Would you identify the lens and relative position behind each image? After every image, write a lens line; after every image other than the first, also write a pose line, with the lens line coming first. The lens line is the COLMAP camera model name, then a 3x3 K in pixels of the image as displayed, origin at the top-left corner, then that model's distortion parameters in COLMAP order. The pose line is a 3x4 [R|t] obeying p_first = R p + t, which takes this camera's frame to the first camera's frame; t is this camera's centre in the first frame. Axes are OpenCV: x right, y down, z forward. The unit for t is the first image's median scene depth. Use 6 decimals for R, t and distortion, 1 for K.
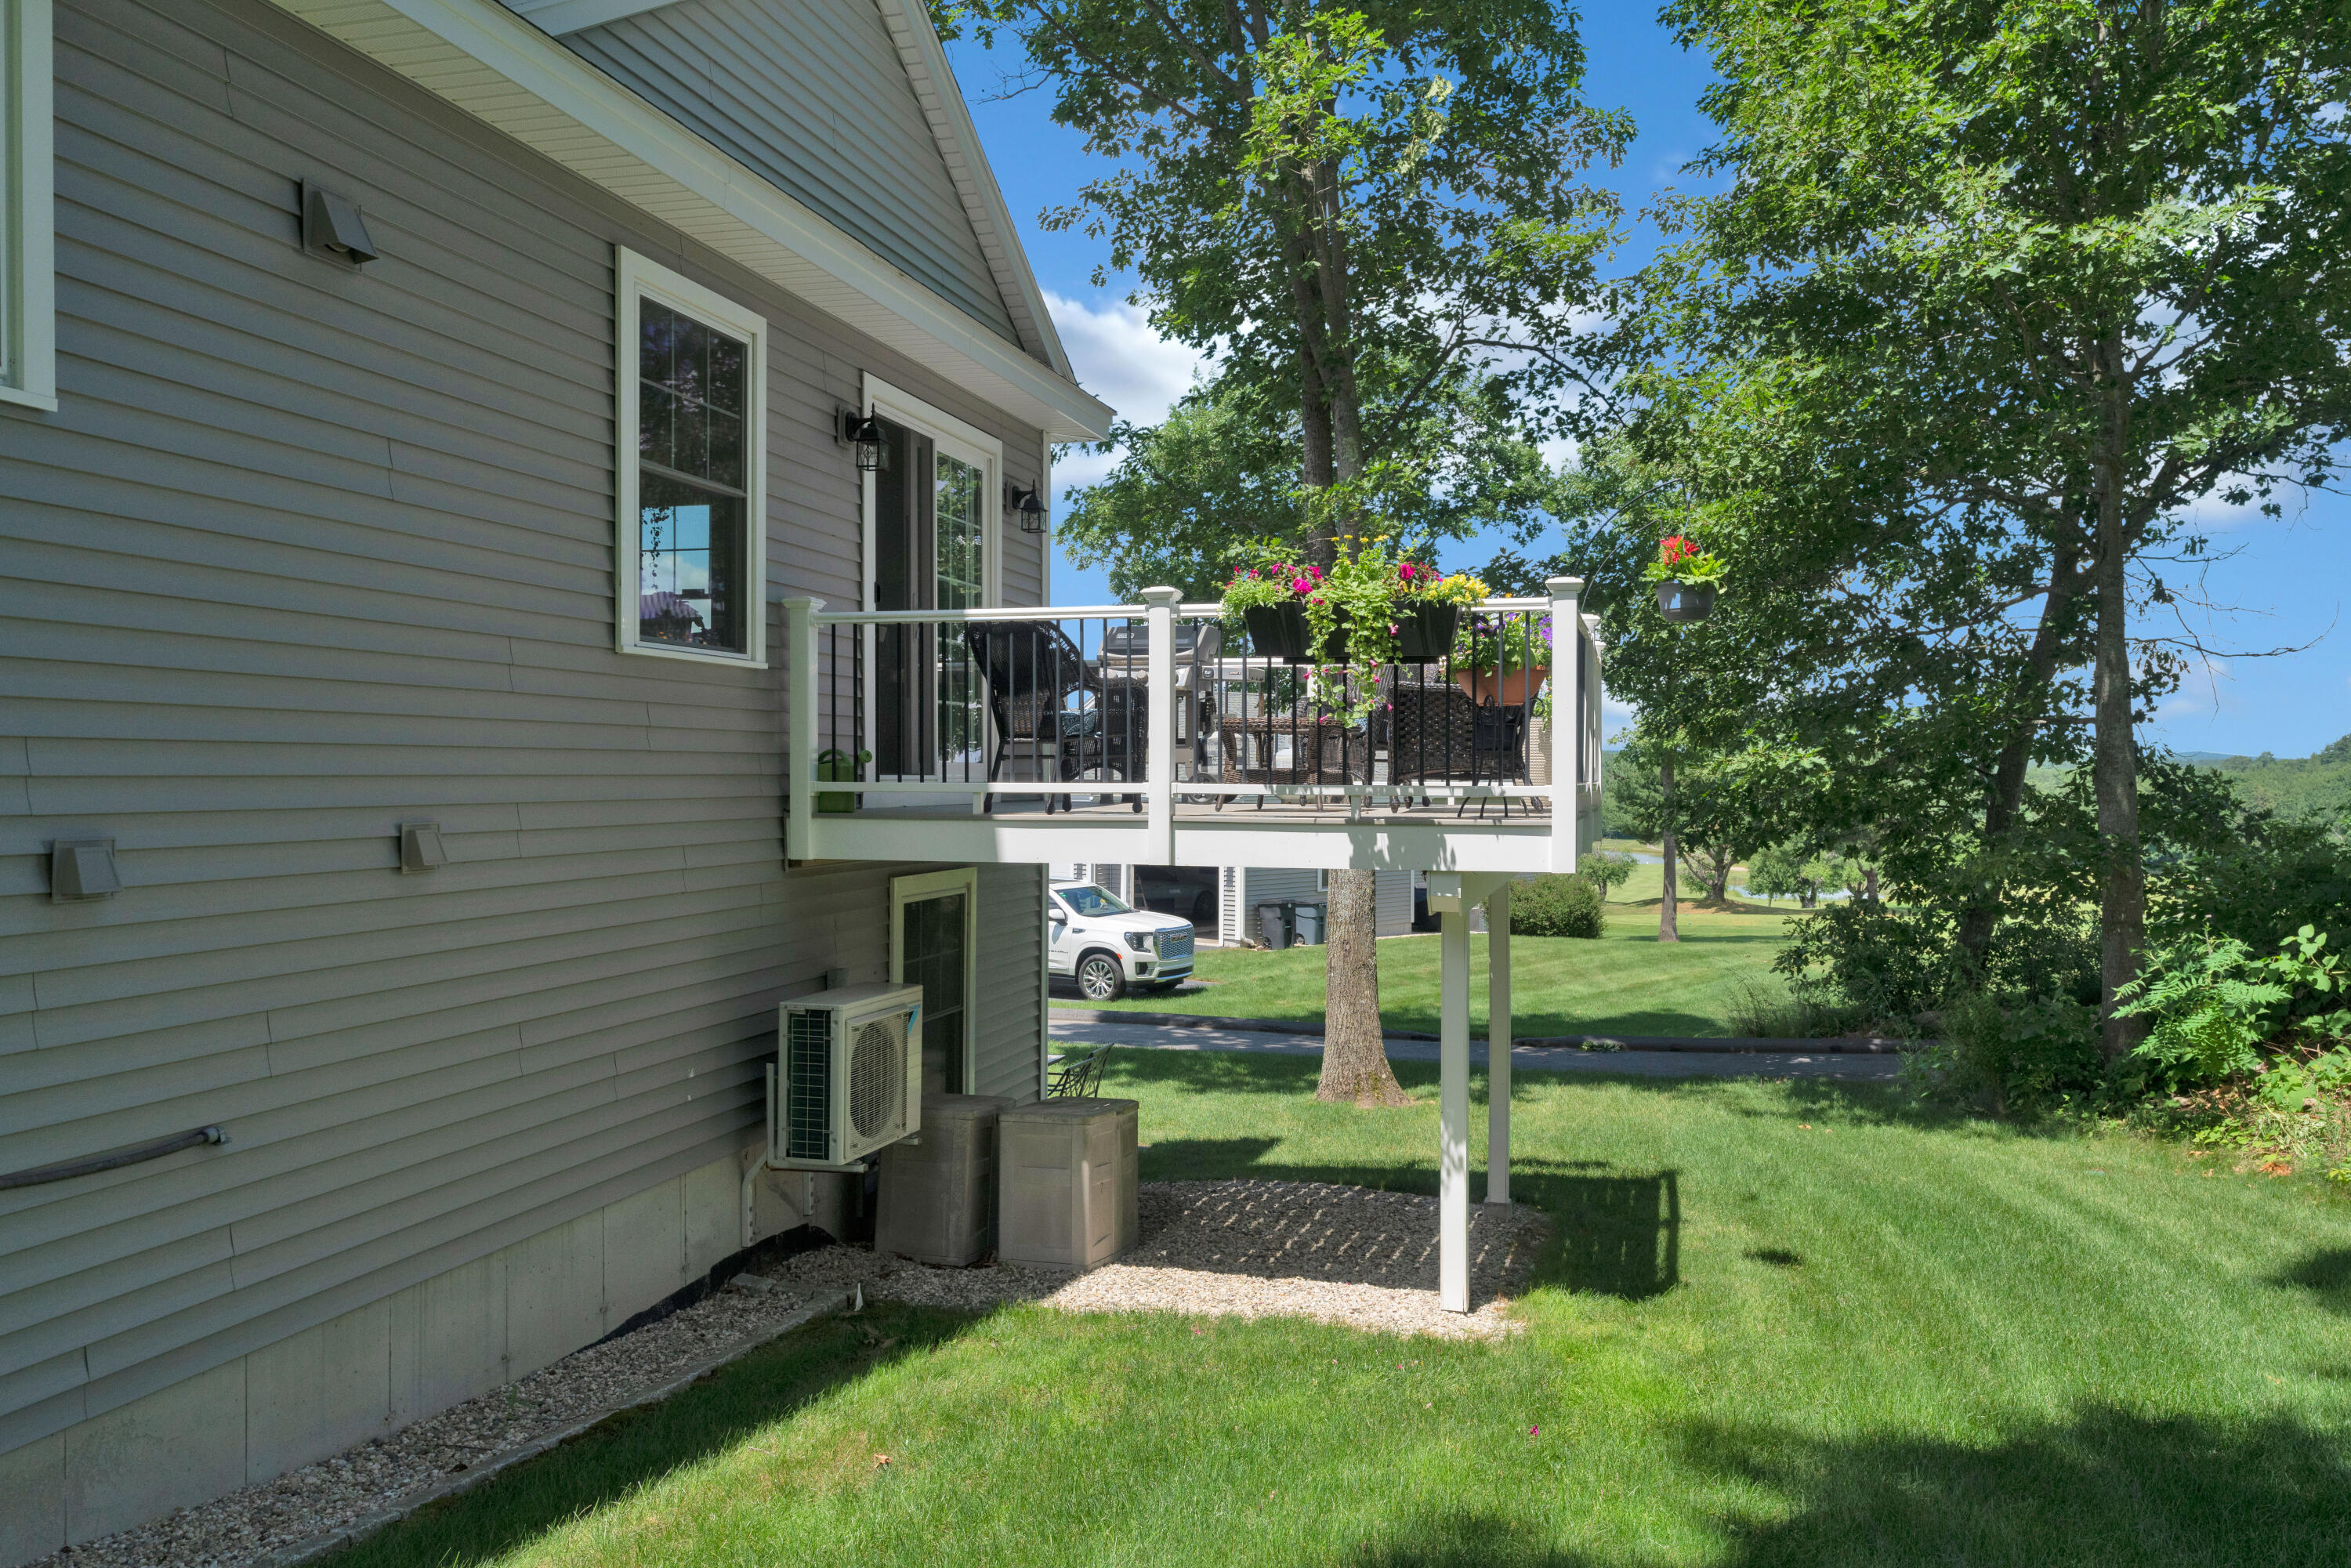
lens RADIAL K [[1714.9, 0, 1175.5], [0, 1714.9, 784.0], [0, 0, 1]] dist [0.007050, 0.002949]
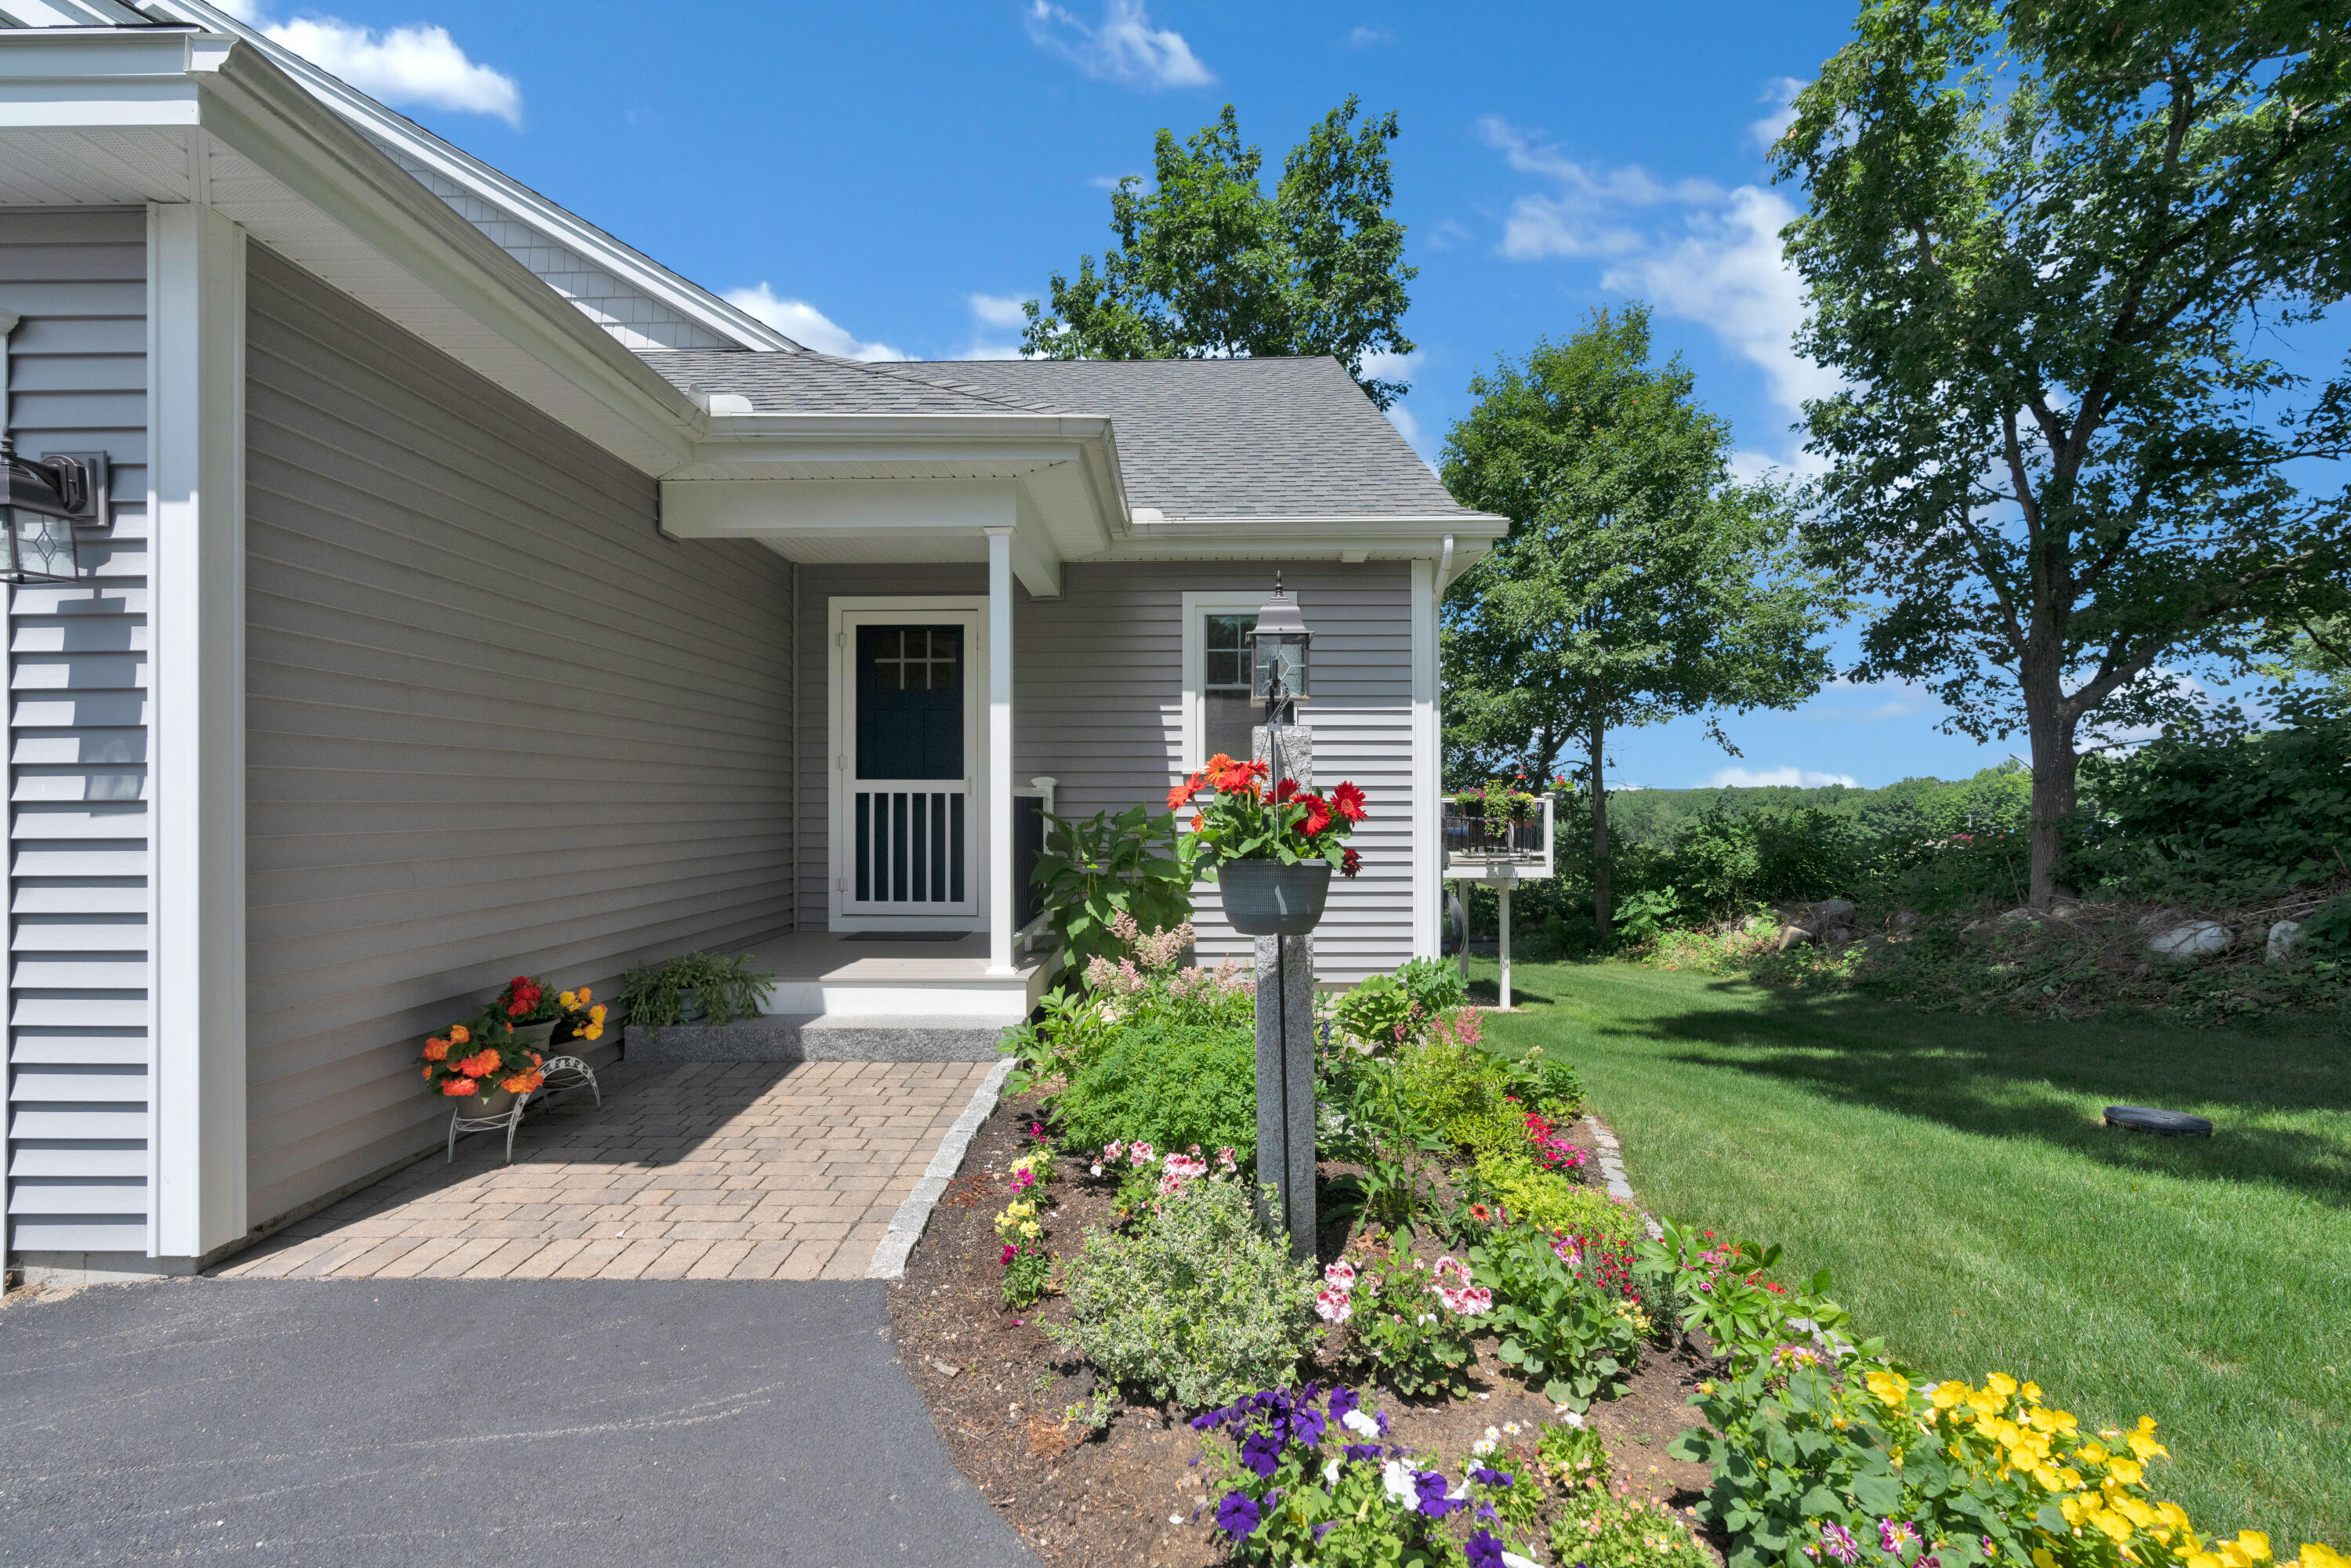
lens RADIAL K [[1057.2, 0, 1177.1], [0, 1057.2, 797.2], [0, 0, 1]] dist [-0.025831, 0.011110]
pose [[0.968351, -0.002345, 0.249581, -0.567287], [0.004772, 0.999947, -0.009121, -0.052169], [-0.249547, 0.010024, 0.968311, -0.484464]]
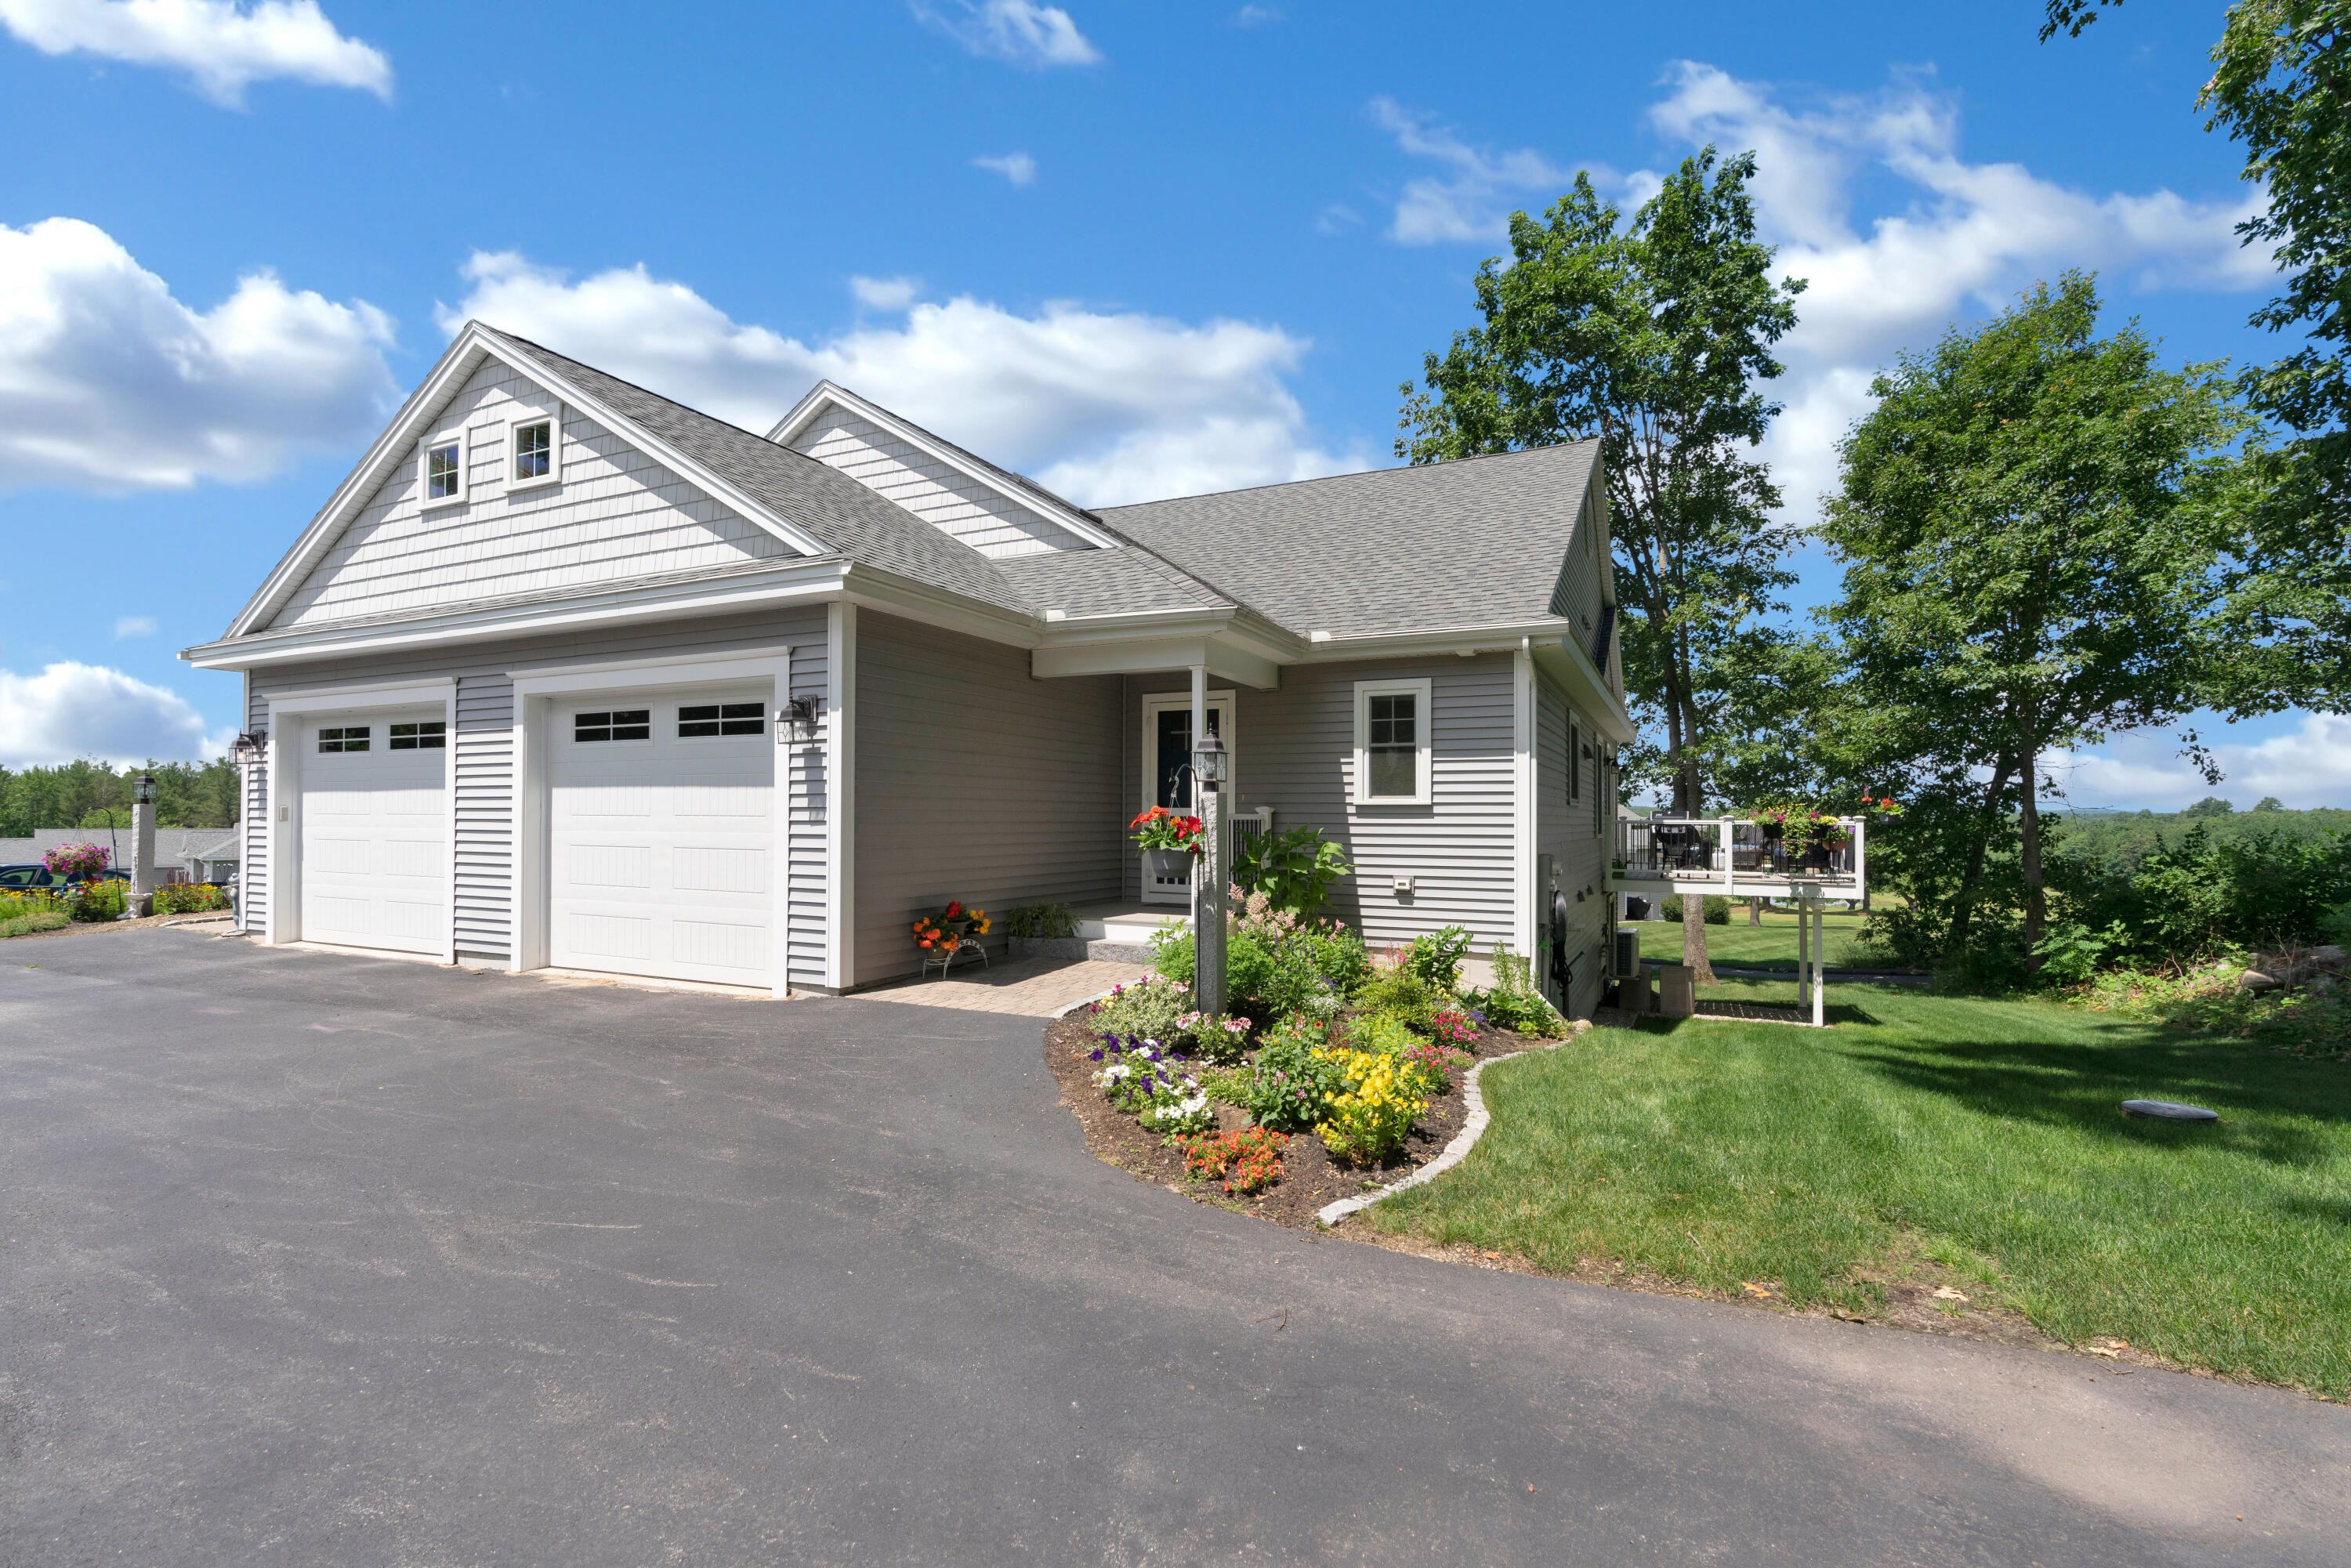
lens RADIAL K [[1057.2, 0, 1177.1], [0, 1057.2, 797.2], [0, 0, 1]] dist [-0.025831, 0.011110]
pose [[0.982945, -0.001525, -0.183893, -0.418575], [-0.003496, 0.999630, -0.026979, -0.052320], [0.183866, 0.027162, 0.982576, -0.765838]]
